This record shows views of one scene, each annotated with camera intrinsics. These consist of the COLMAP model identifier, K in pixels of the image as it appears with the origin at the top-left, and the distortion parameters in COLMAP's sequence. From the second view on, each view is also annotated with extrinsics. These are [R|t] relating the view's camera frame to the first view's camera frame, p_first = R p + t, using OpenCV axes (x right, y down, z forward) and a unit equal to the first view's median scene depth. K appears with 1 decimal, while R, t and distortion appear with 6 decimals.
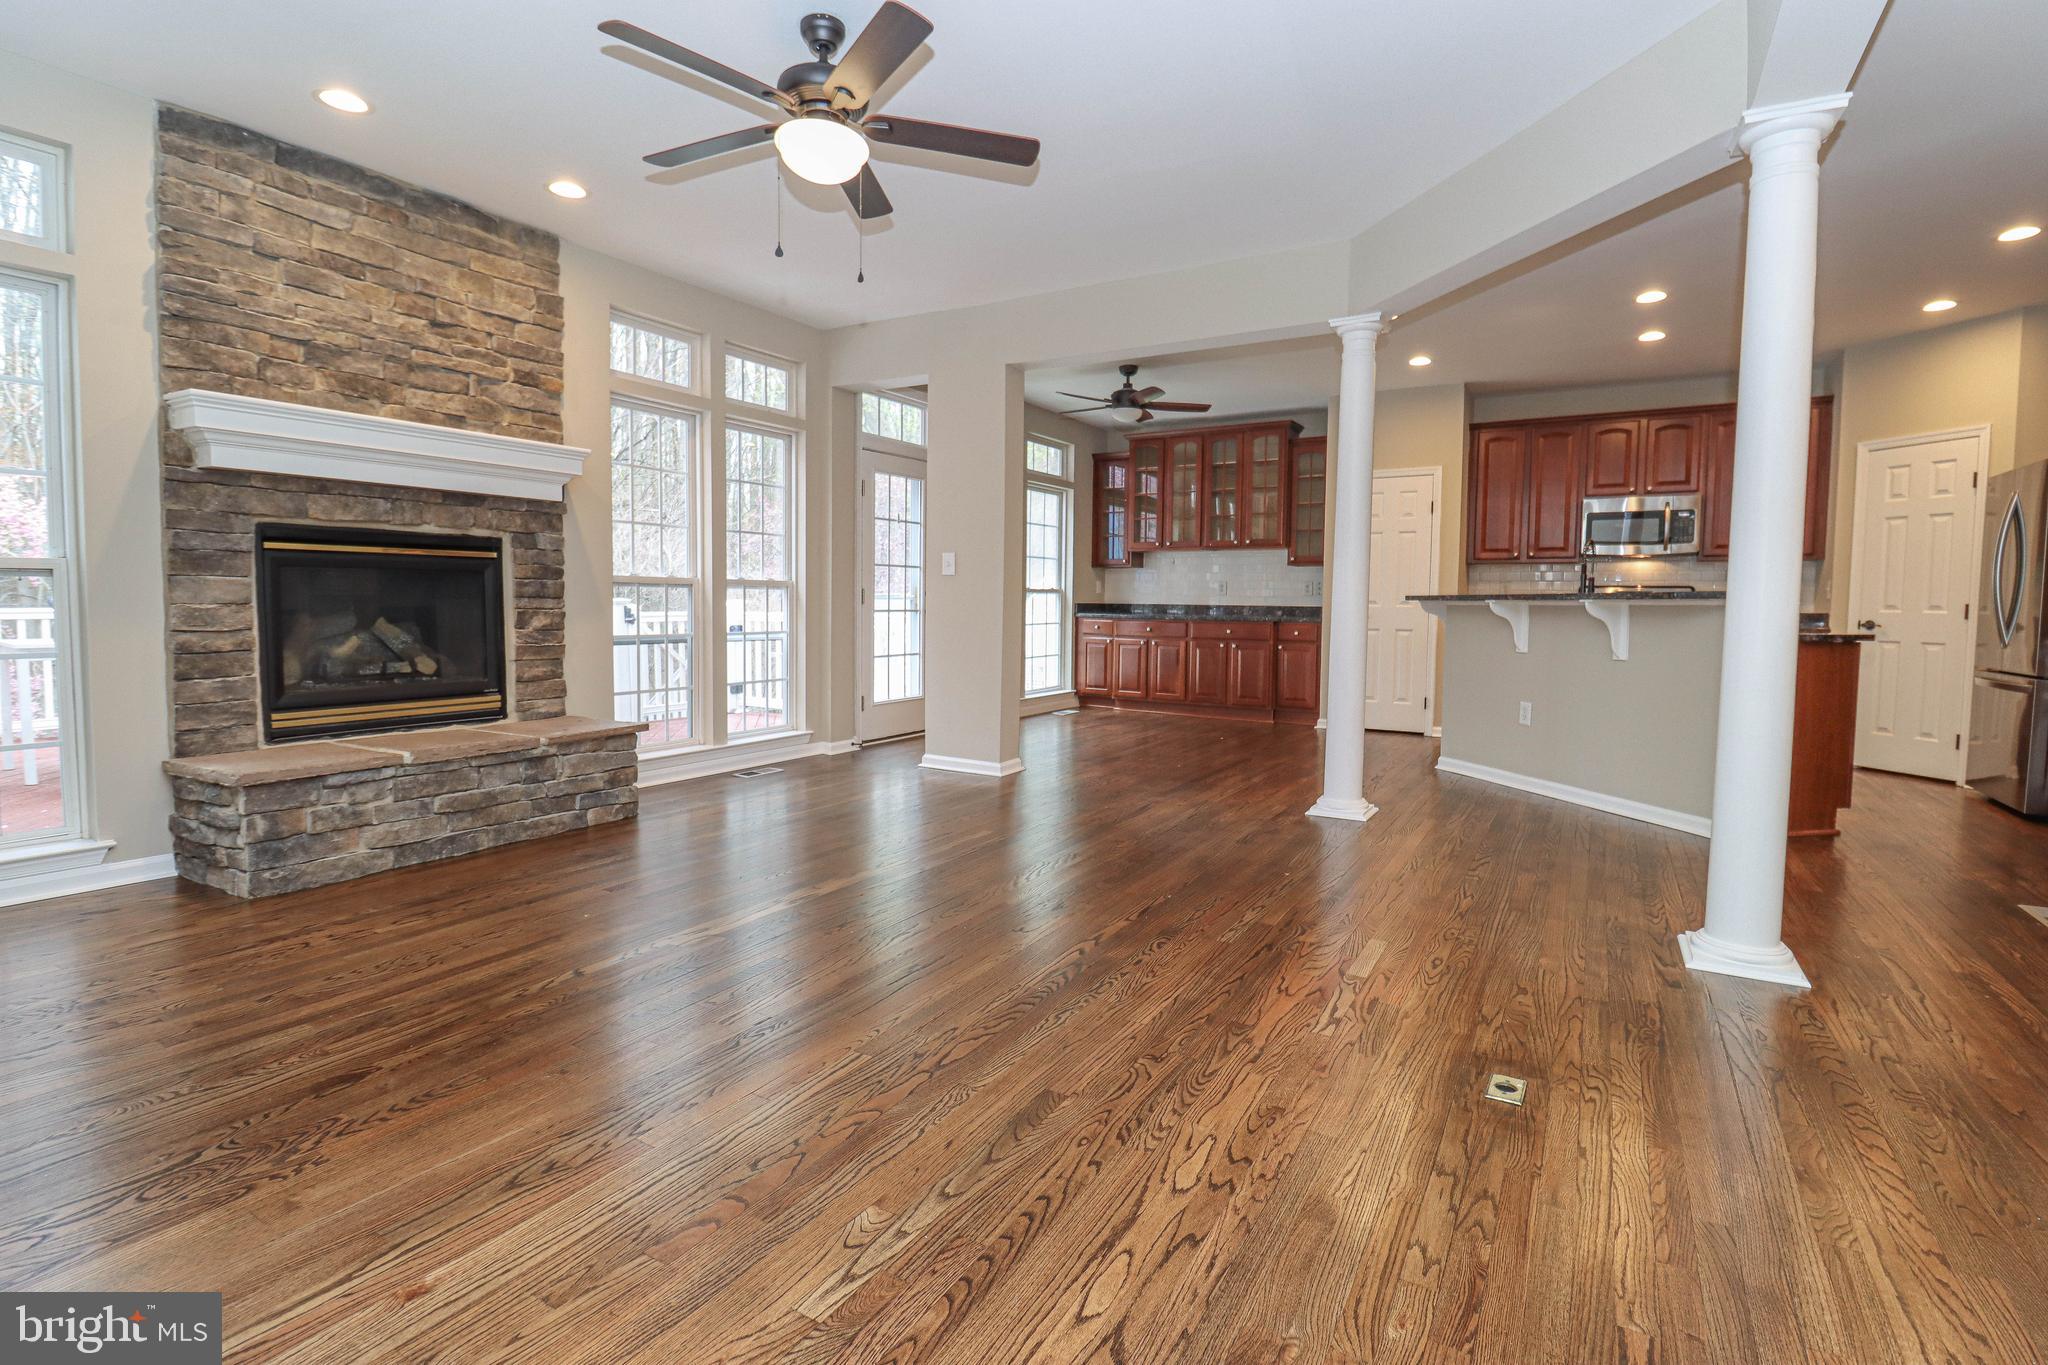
lens RADIAL K [[972.8, 0, 1022.2], [0, 972.8, 665.0], [0, 0, 1]] dist [0.006065, -0.018458]
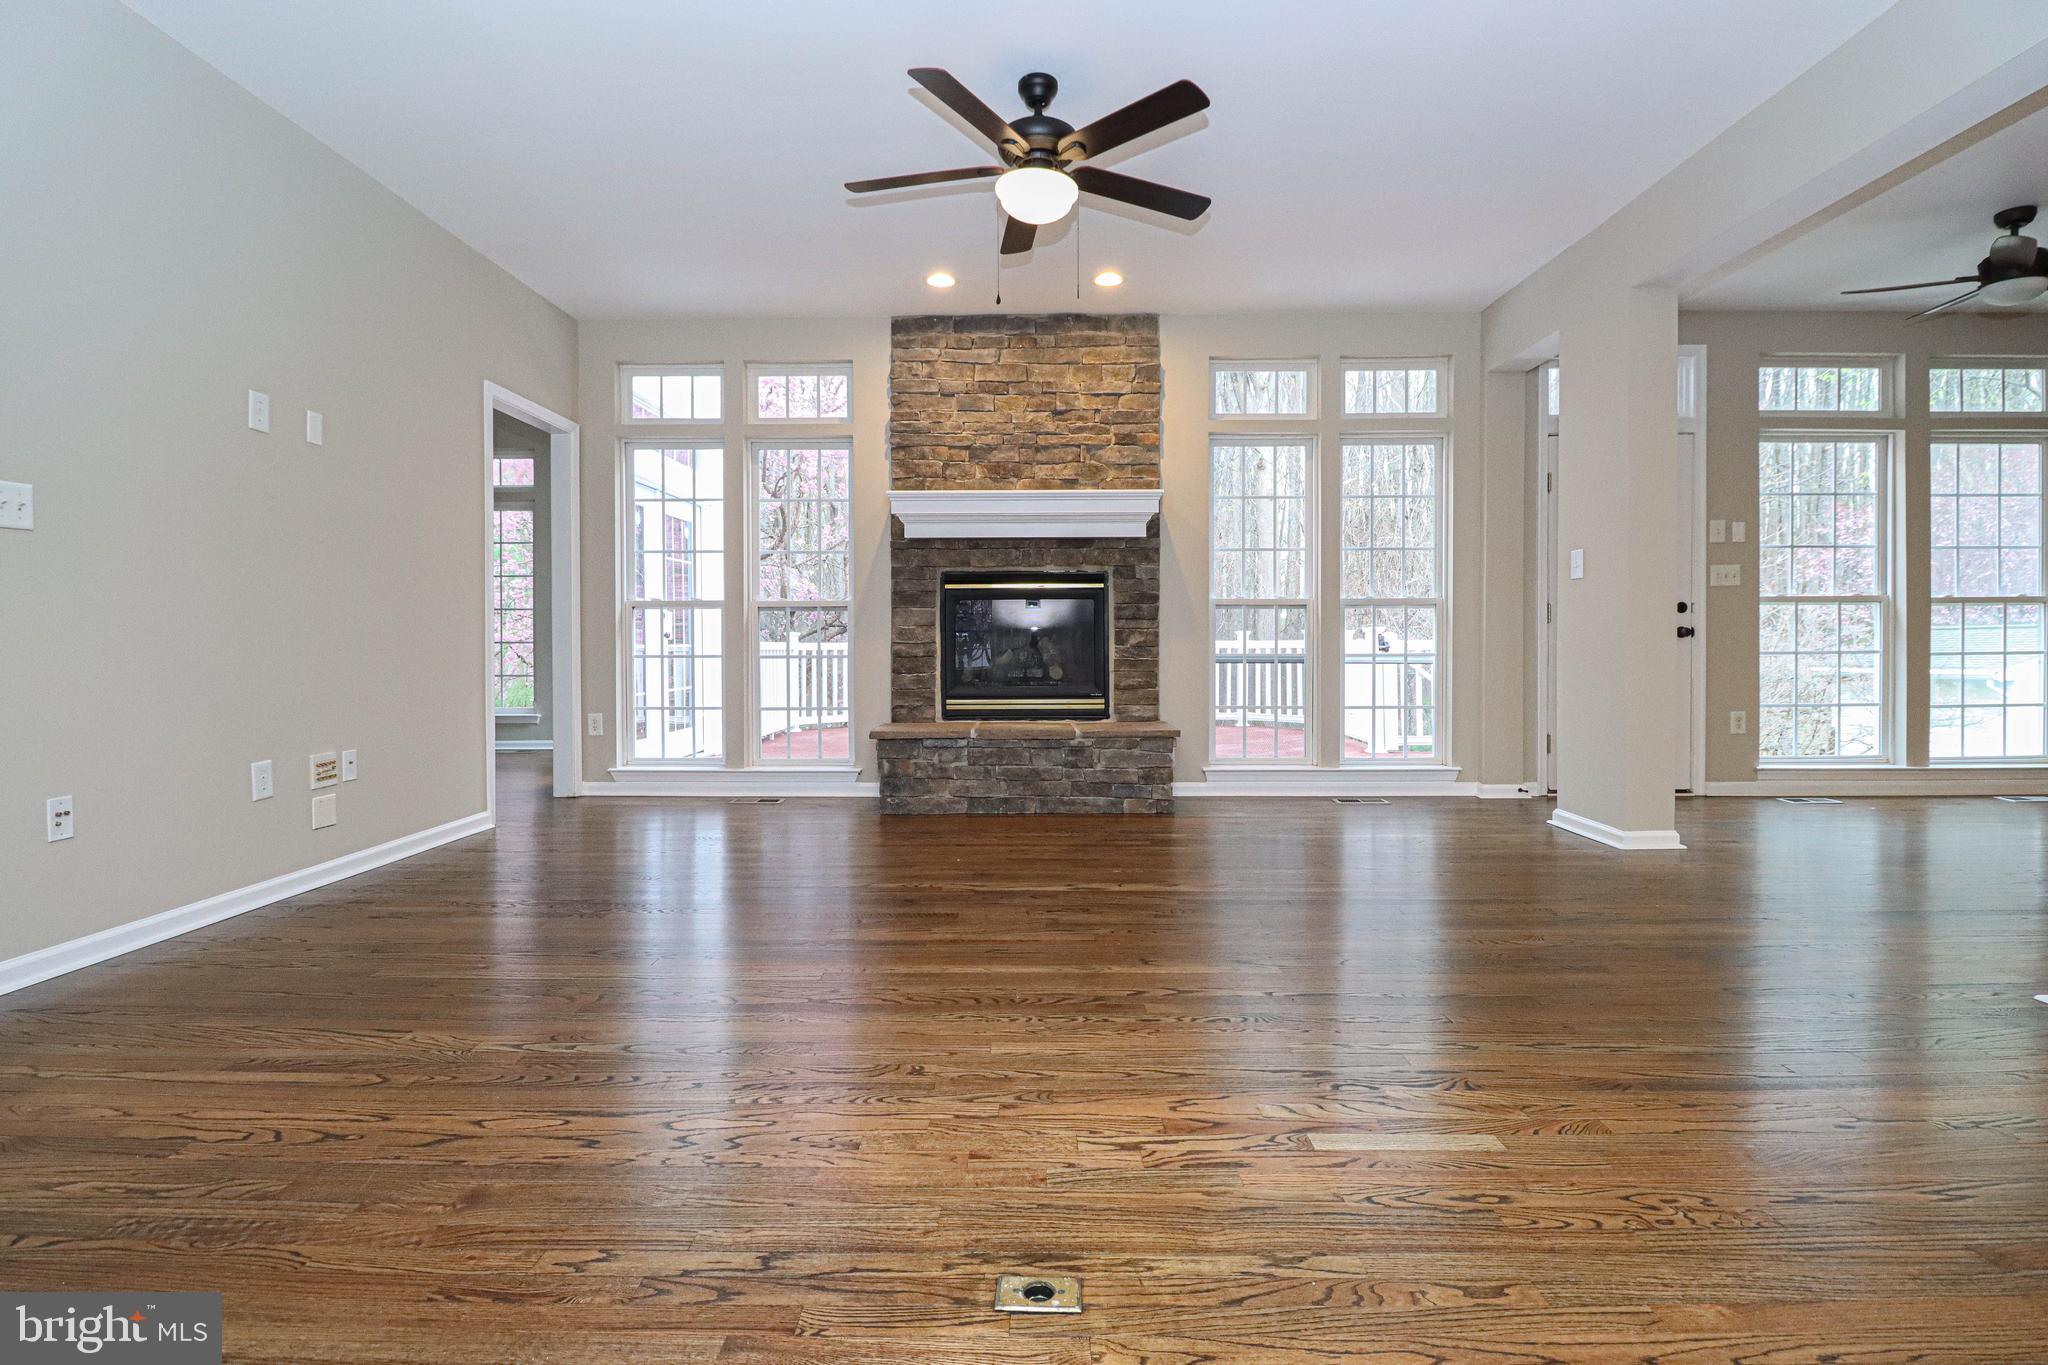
lens RADIAL K [[972.8, 0, 1022.2], [0, 972.8, 665.0], [0, 0, 1]] dist [0.006065, -0.018458]
pose [[0.490425, 0.007204, -0.871453, 0.538895], [-0.050260, 0.998535, -0.020031, 0.019725], [0.870033, 0.053623, 0.490069, 0.338917]]
